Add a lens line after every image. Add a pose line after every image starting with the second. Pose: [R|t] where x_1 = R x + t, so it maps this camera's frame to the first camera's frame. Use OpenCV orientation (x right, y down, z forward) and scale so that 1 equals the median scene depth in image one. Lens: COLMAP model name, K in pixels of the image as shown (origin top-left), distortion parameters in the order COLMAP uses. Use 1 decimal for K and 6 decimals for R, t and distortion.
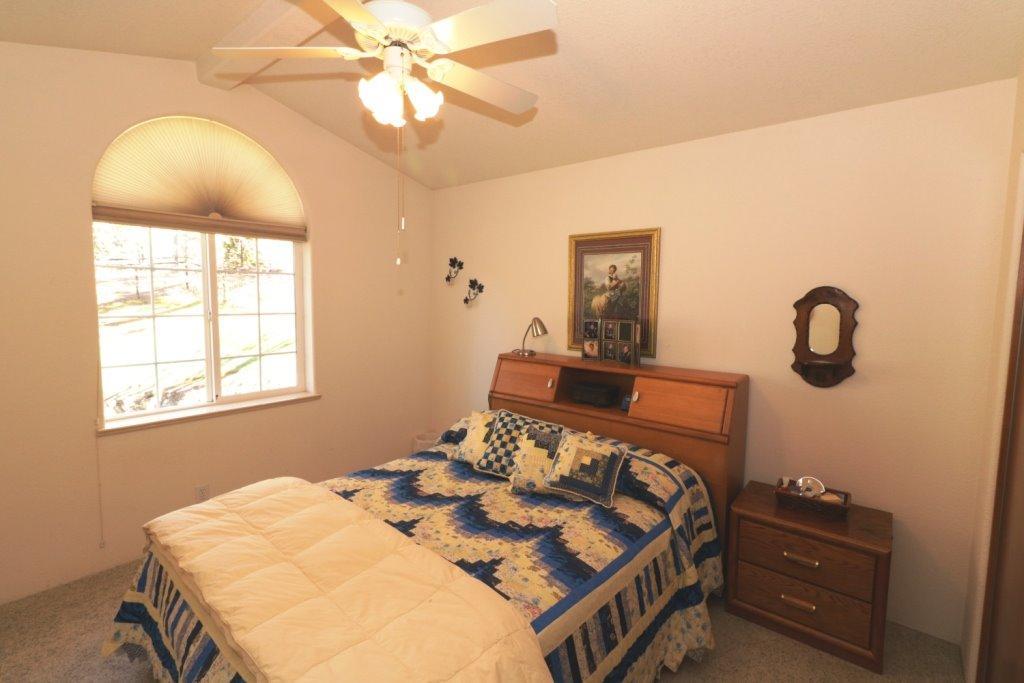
lens RADIAL K [[474.0, 0, 513.3], [0, 474.0, 336.5], [0, 0, 1]] dist [0.003056, 0.000423]
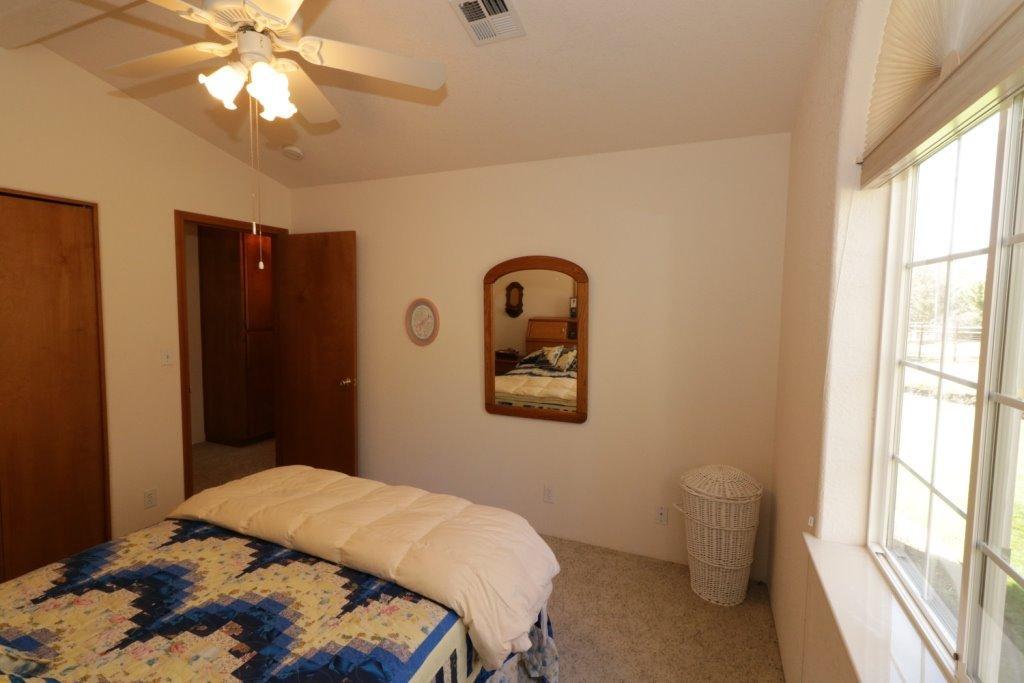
lens RADIAL K [[474.0, 0, 513.3], [0, 474.0, 336.5], [0, 0, 1]] dist [0.003056, 0.000423]
pose [[-0.958576, -0.007933, -0.284726, -0.385777], [-0.051866, 0.987761, 0.147096, -0.158721], [0.280074, 0.155770, -0.947256, 1.735098]]
